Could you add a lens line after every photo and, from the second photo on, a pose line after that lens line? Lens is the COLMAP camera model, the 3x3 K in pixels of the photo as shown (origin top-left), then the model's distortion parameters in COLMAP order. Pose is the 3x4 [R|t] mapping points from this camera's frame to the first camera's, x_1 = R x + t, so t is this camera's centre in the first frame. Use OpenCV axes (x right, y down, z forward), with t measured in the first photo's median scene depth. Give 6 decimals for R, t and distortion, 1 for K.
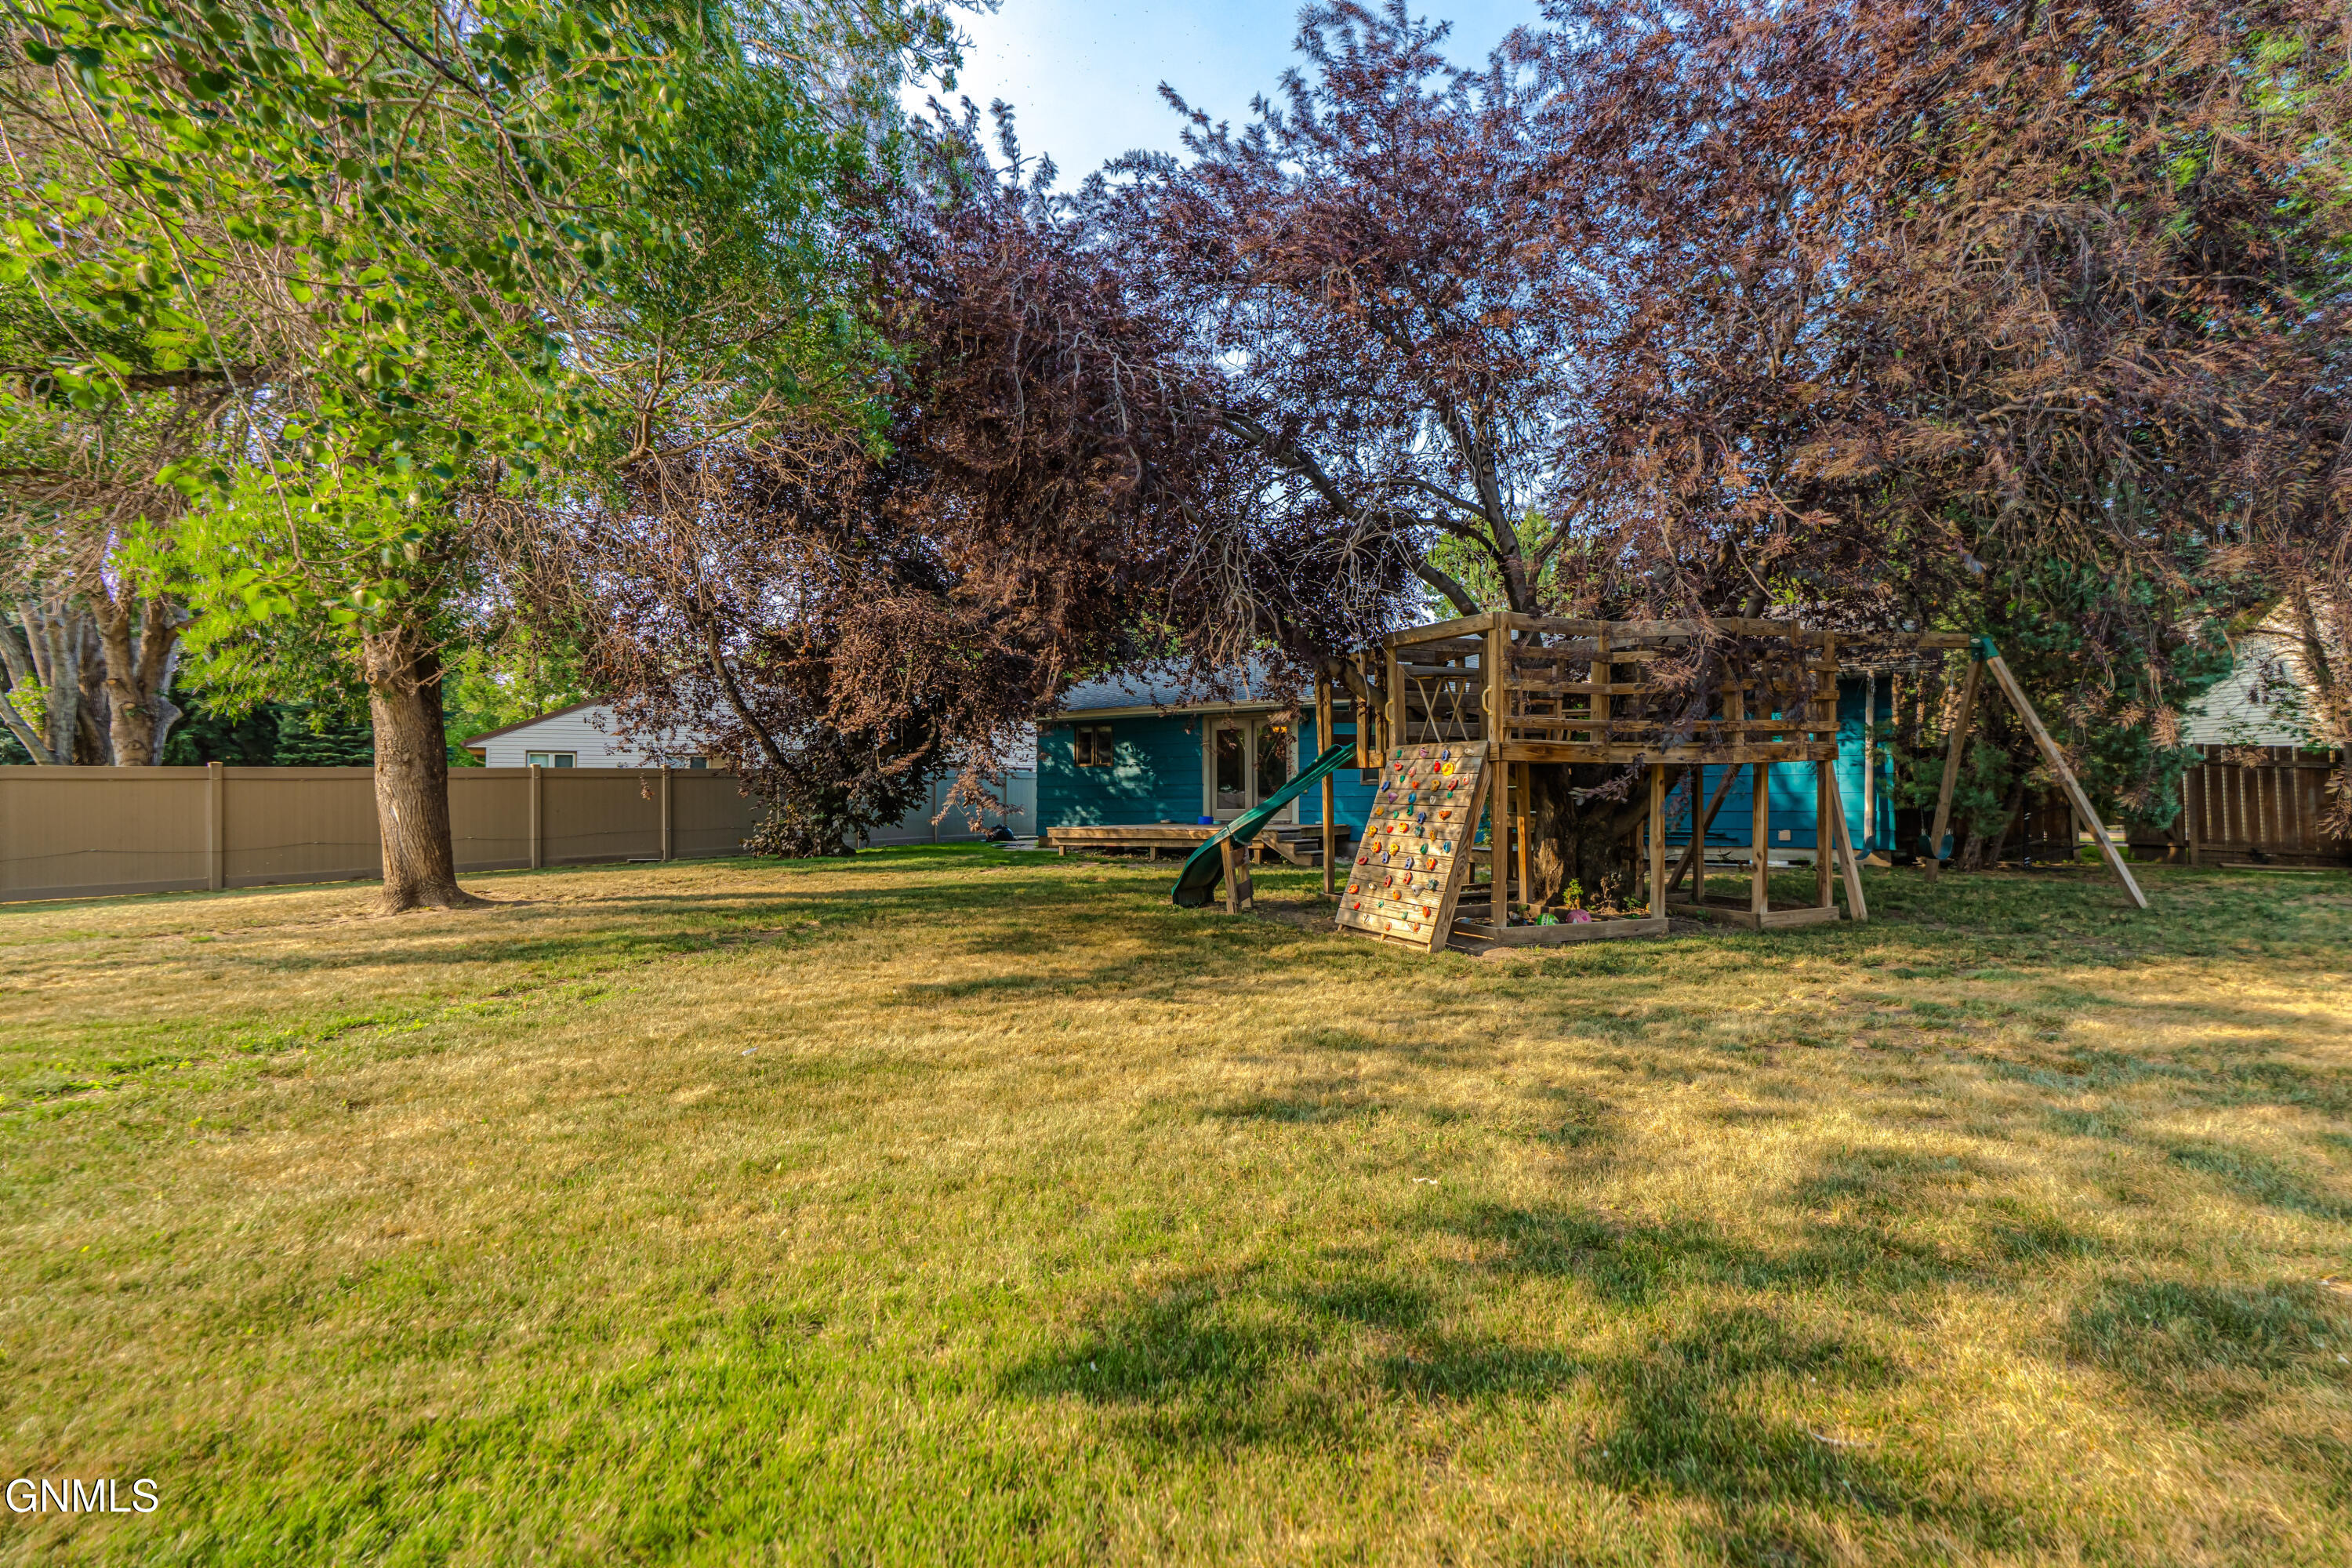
lens RADIAL K [[1069.3, 0, 1178.2], [0, 1069.3, 767.7], [0, 0, 1]] dist [-0.000136, 0.001733]
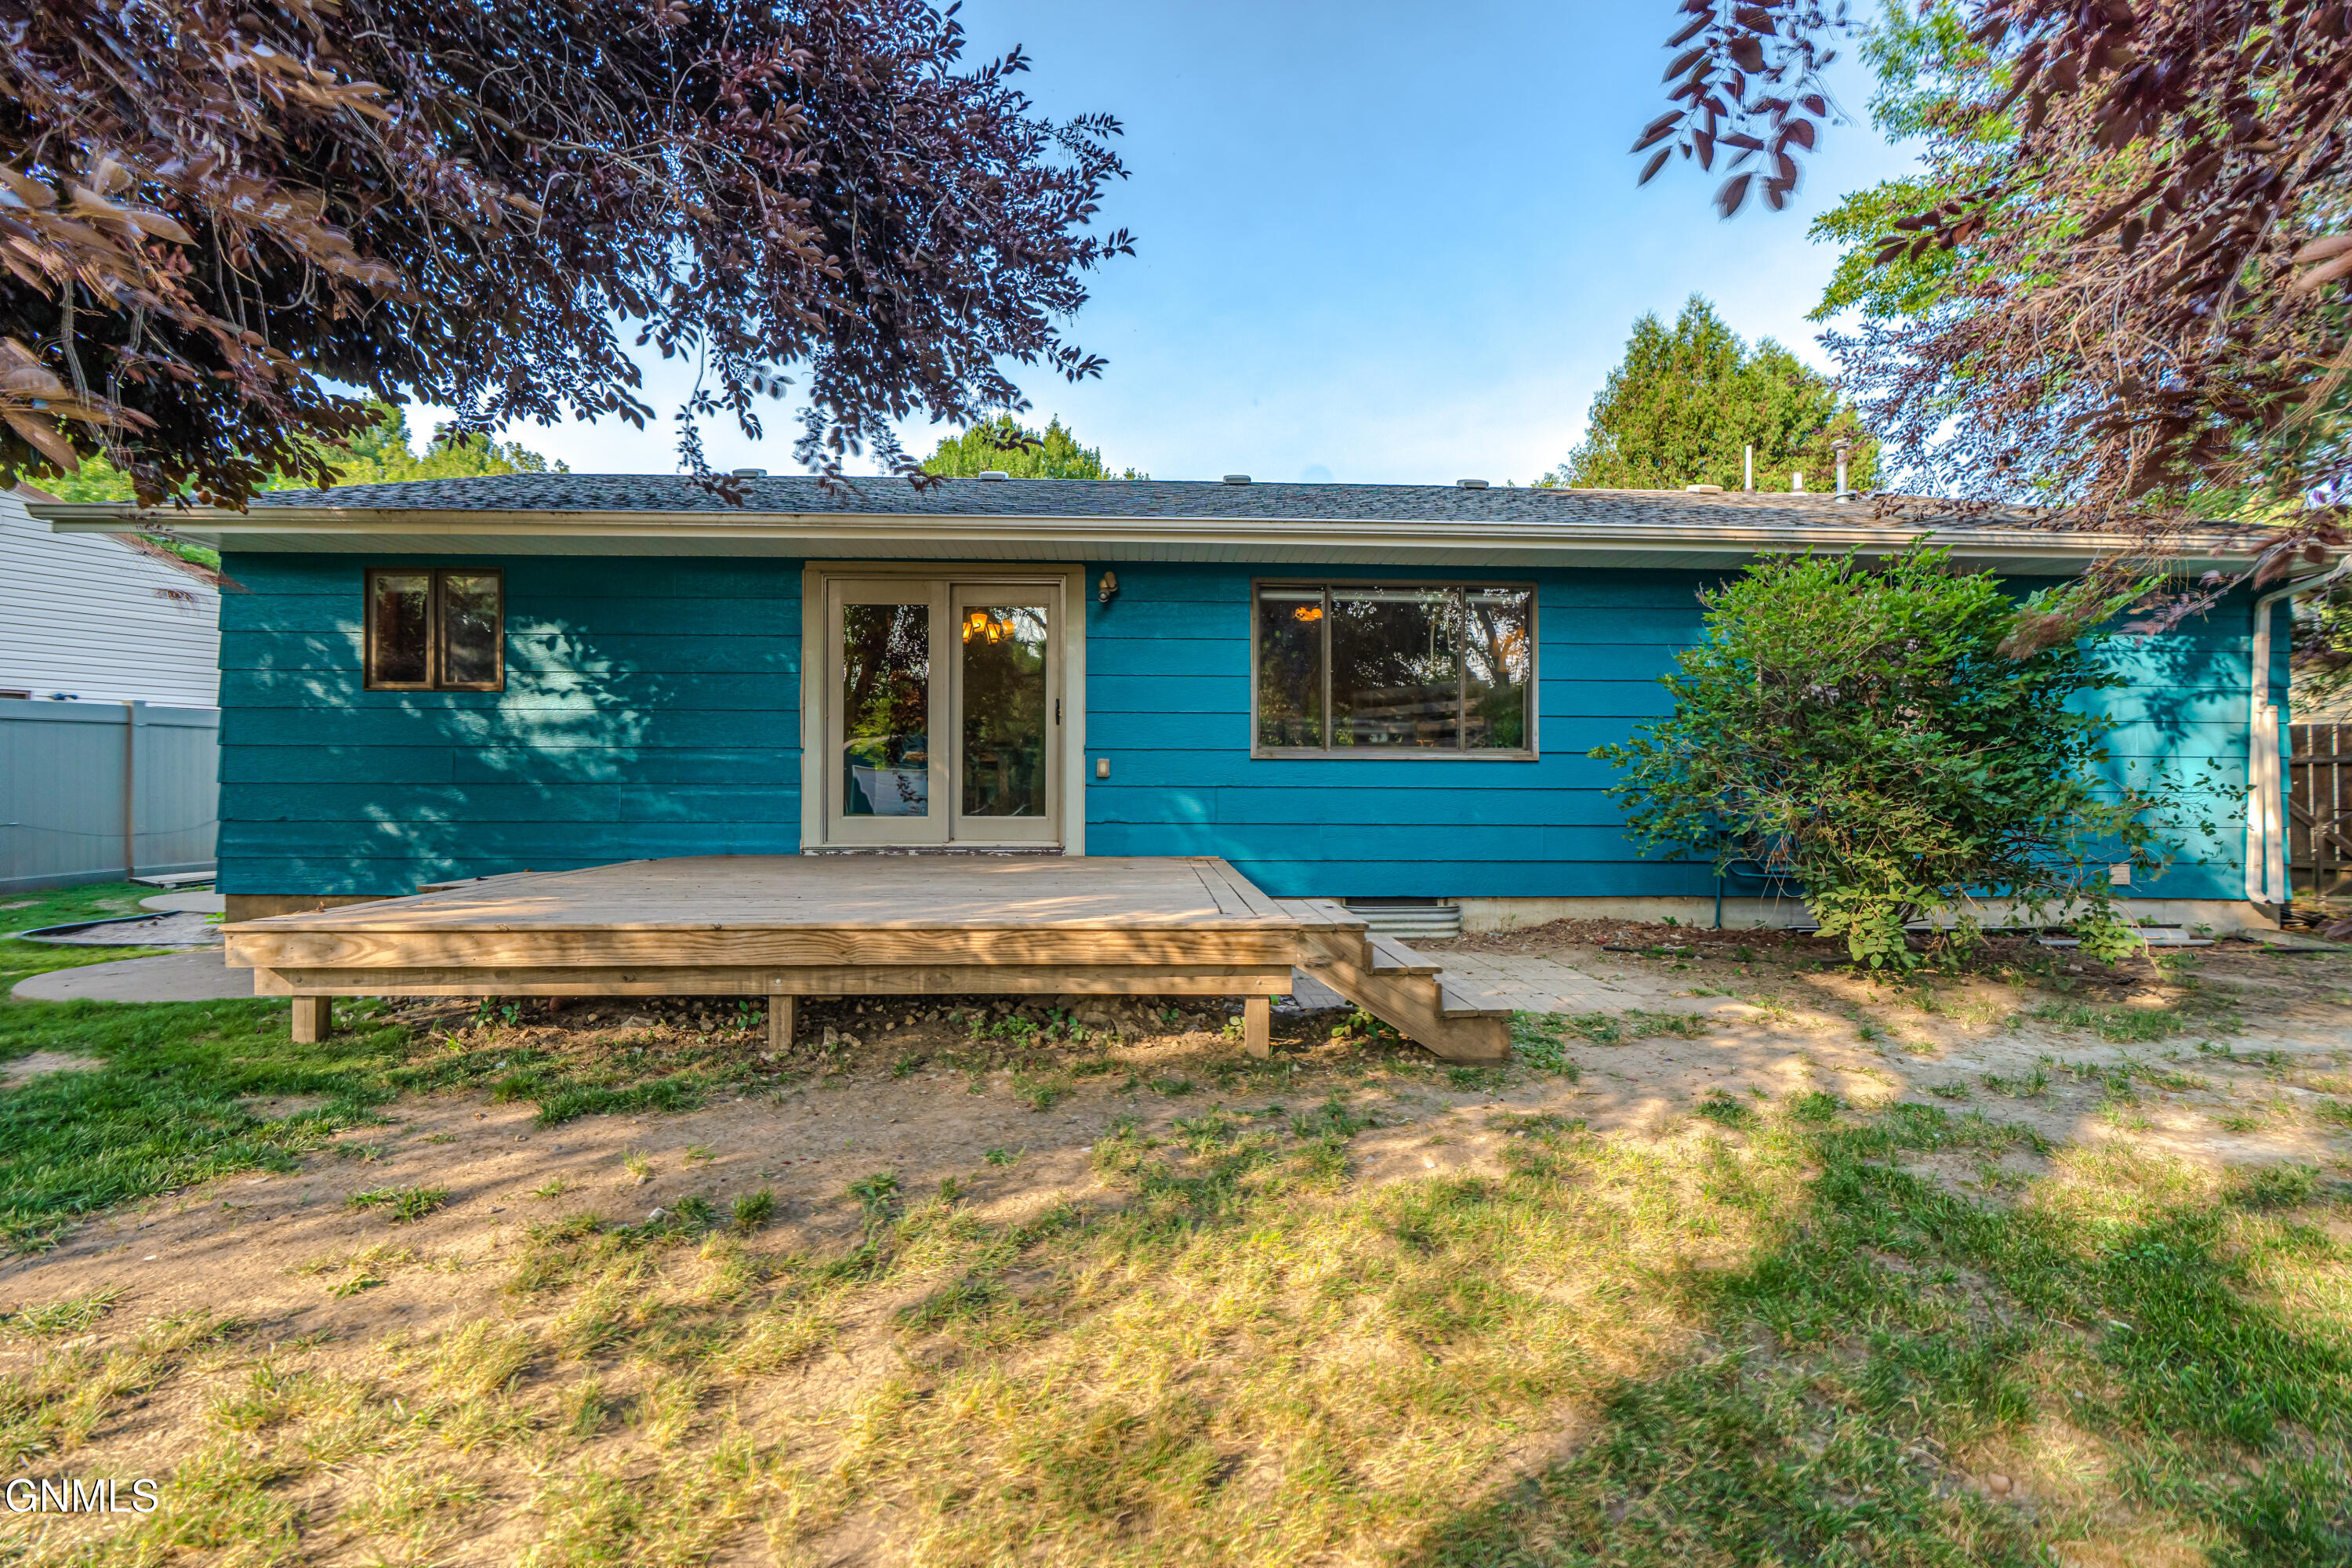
lens RADIAL K [[1069.3, 0, 1178.2], [0, 1069.3, 767.7], [0, 0, 1]] dist [-0.000136, 0.001733]
pose [[0.845267, 0.007500, 0.534292, -0.061449], [-0.022251, 0.999528, 0.021171, 0.011448], [-0.533881, -0.029784, 0.845035, 0.593152]]
